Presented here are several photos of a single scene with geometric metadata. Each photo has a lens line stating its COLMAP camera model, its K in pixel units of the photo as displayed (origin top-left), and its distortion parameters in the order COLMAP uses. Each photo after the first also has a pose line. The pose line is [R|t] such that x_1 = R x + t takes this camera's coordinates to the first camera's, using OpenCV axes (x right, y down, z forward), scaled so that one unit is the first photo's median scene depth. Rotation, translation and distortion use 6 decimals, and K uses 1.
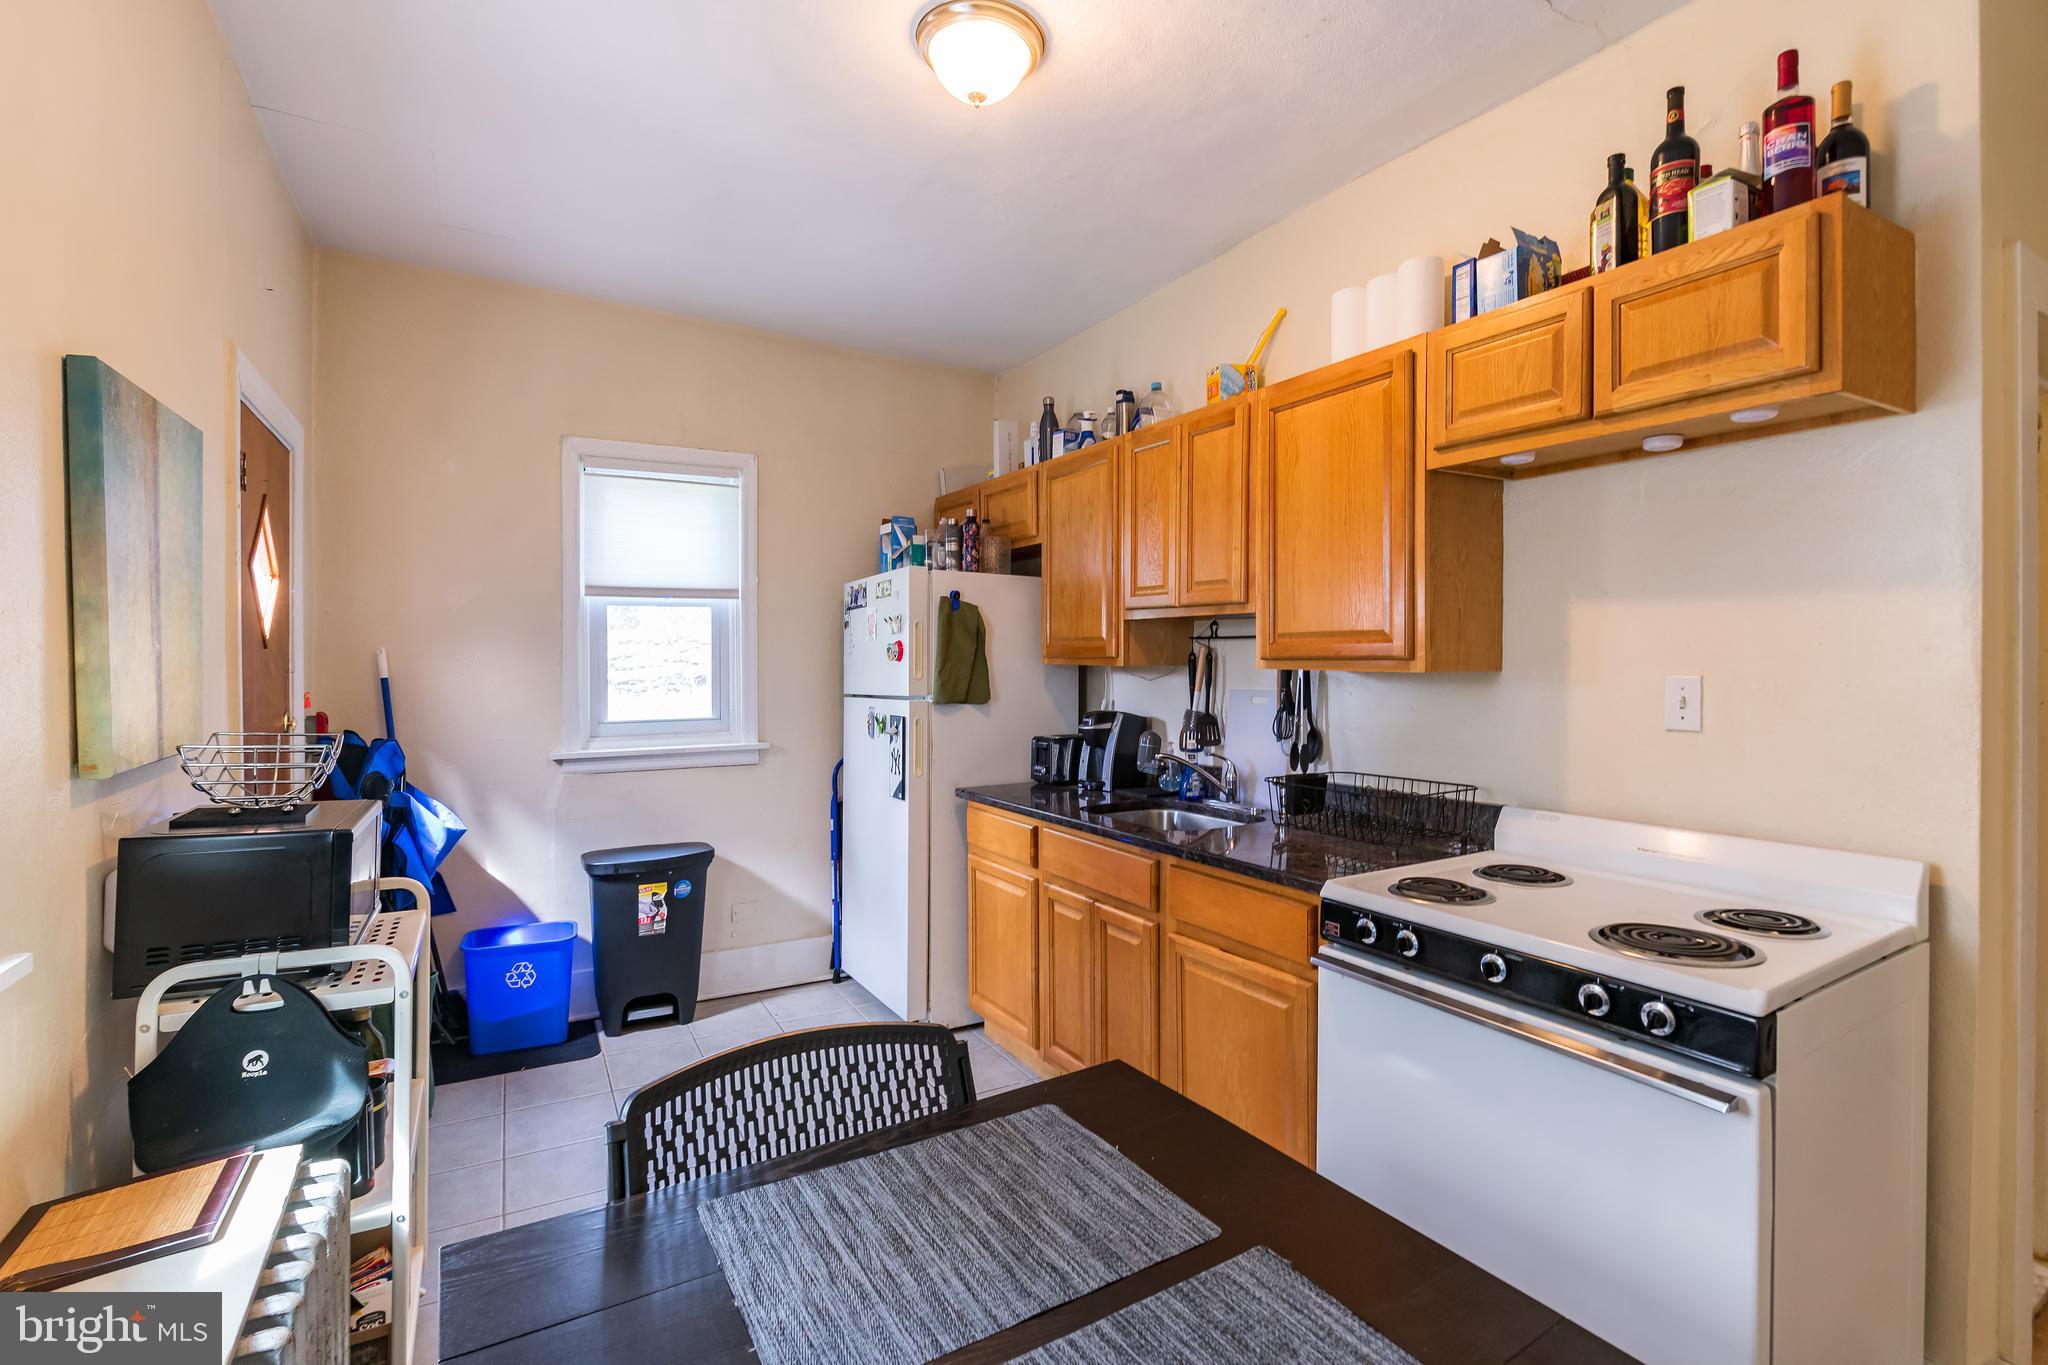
lens RADIAL K [[922.7, 0, 1027.6], [0, 922.7, 666.2], [0, 0, 1]] dist [-0.000195, -0.000093]
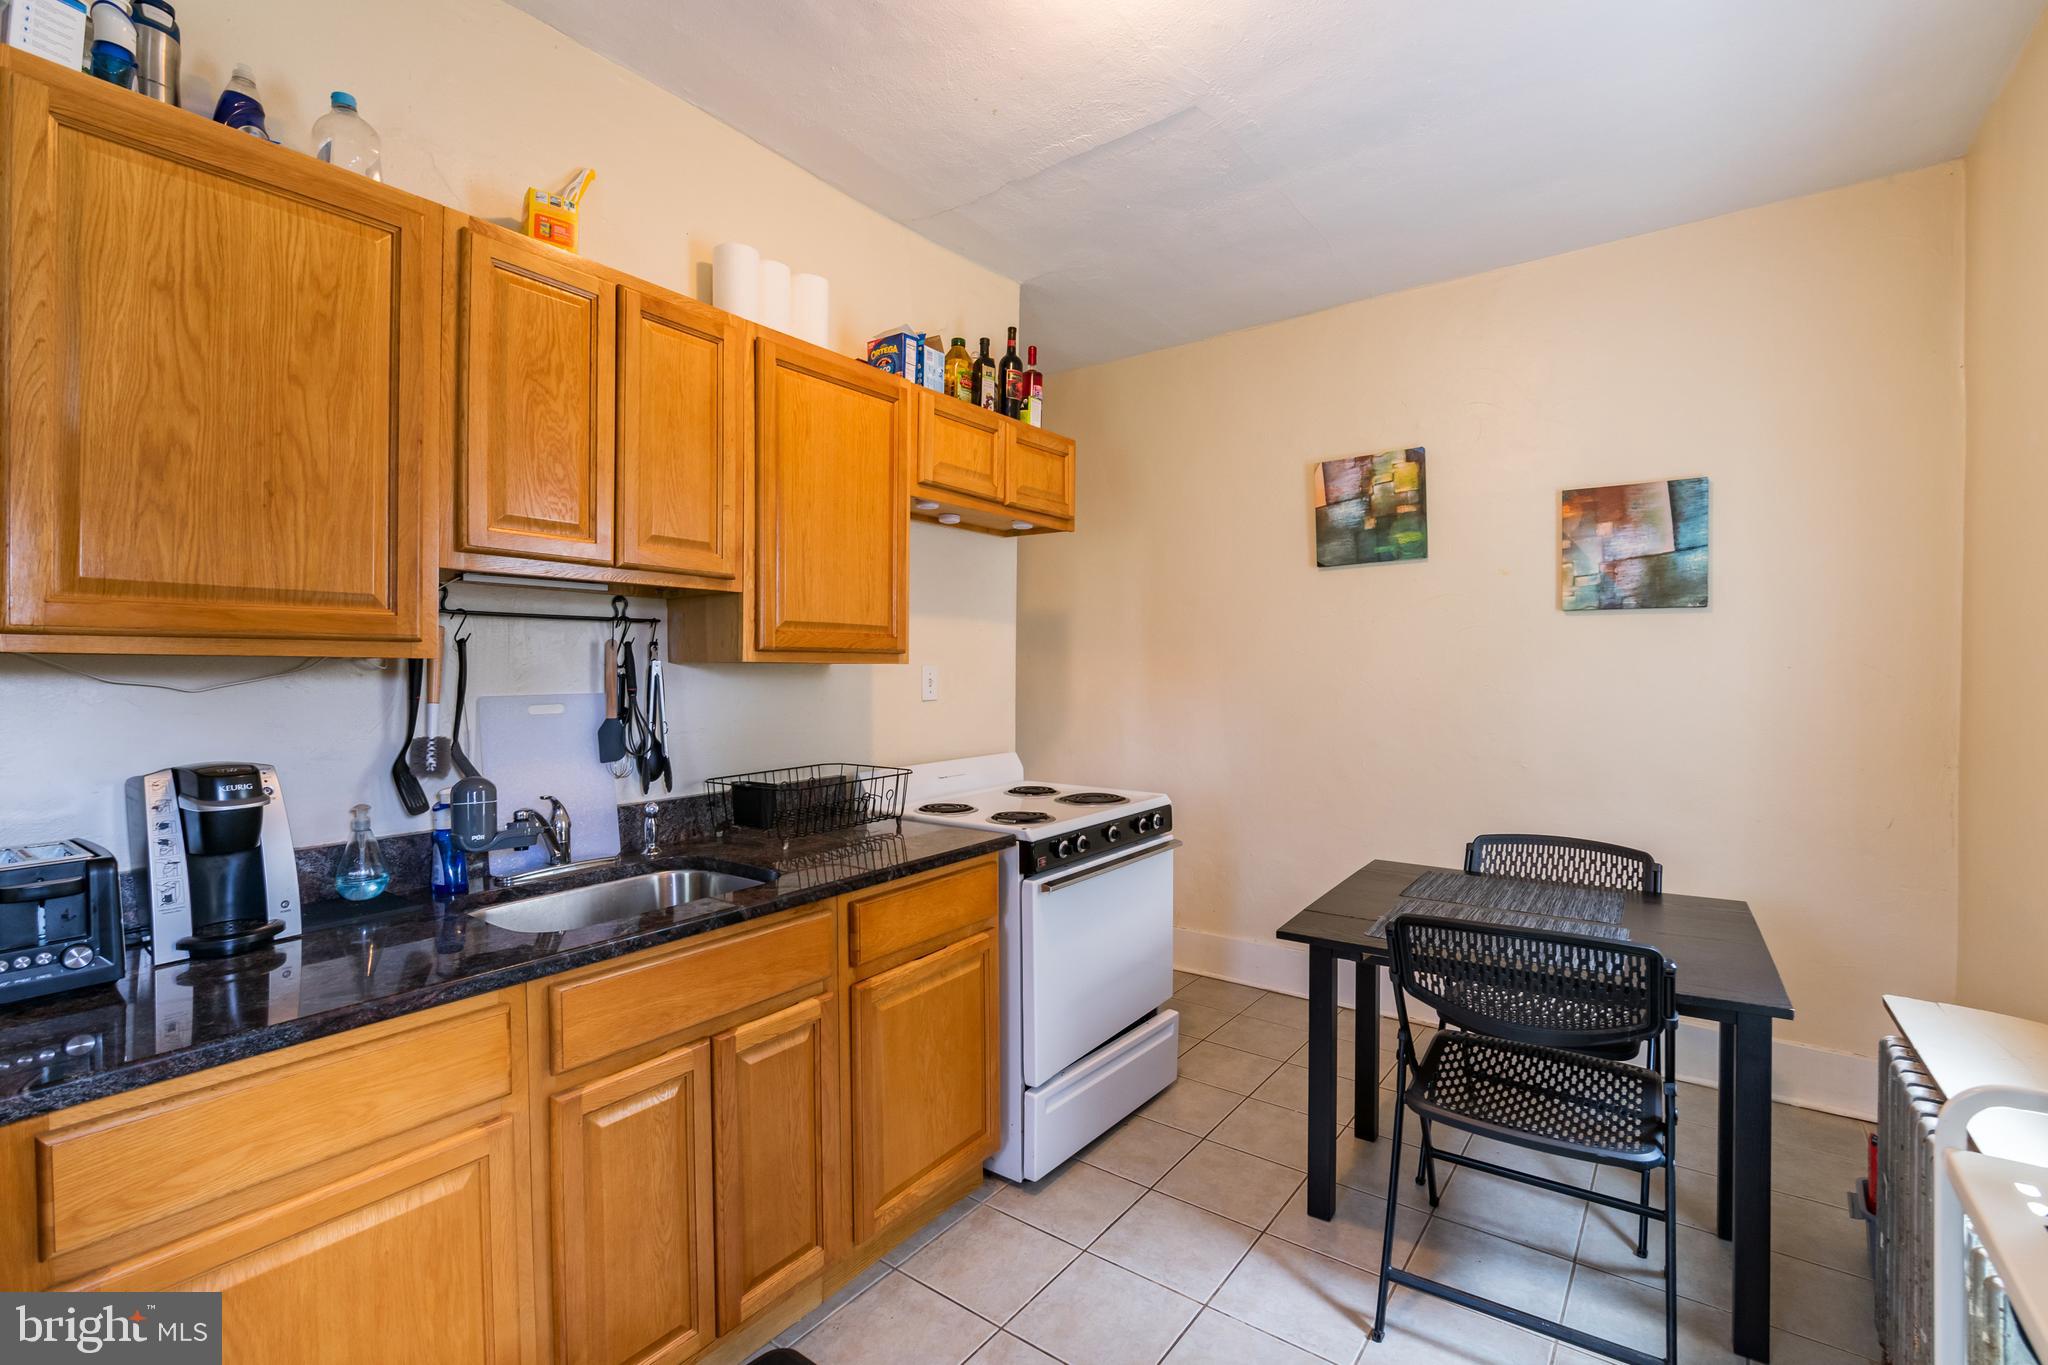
lens RADIAL K [[922.7, 0, 1022.1], [0, 922.7, 677.7], [0, 0, 1]] dist [-0.000195, -0.000093]
pose [[-0.393465, -0.006563, 0.919316, -0.638295], [0.012528, 0.999843, 0.012500, 0.010283], [-0.919254, 0.016435, -0.393321, 1.169079]]
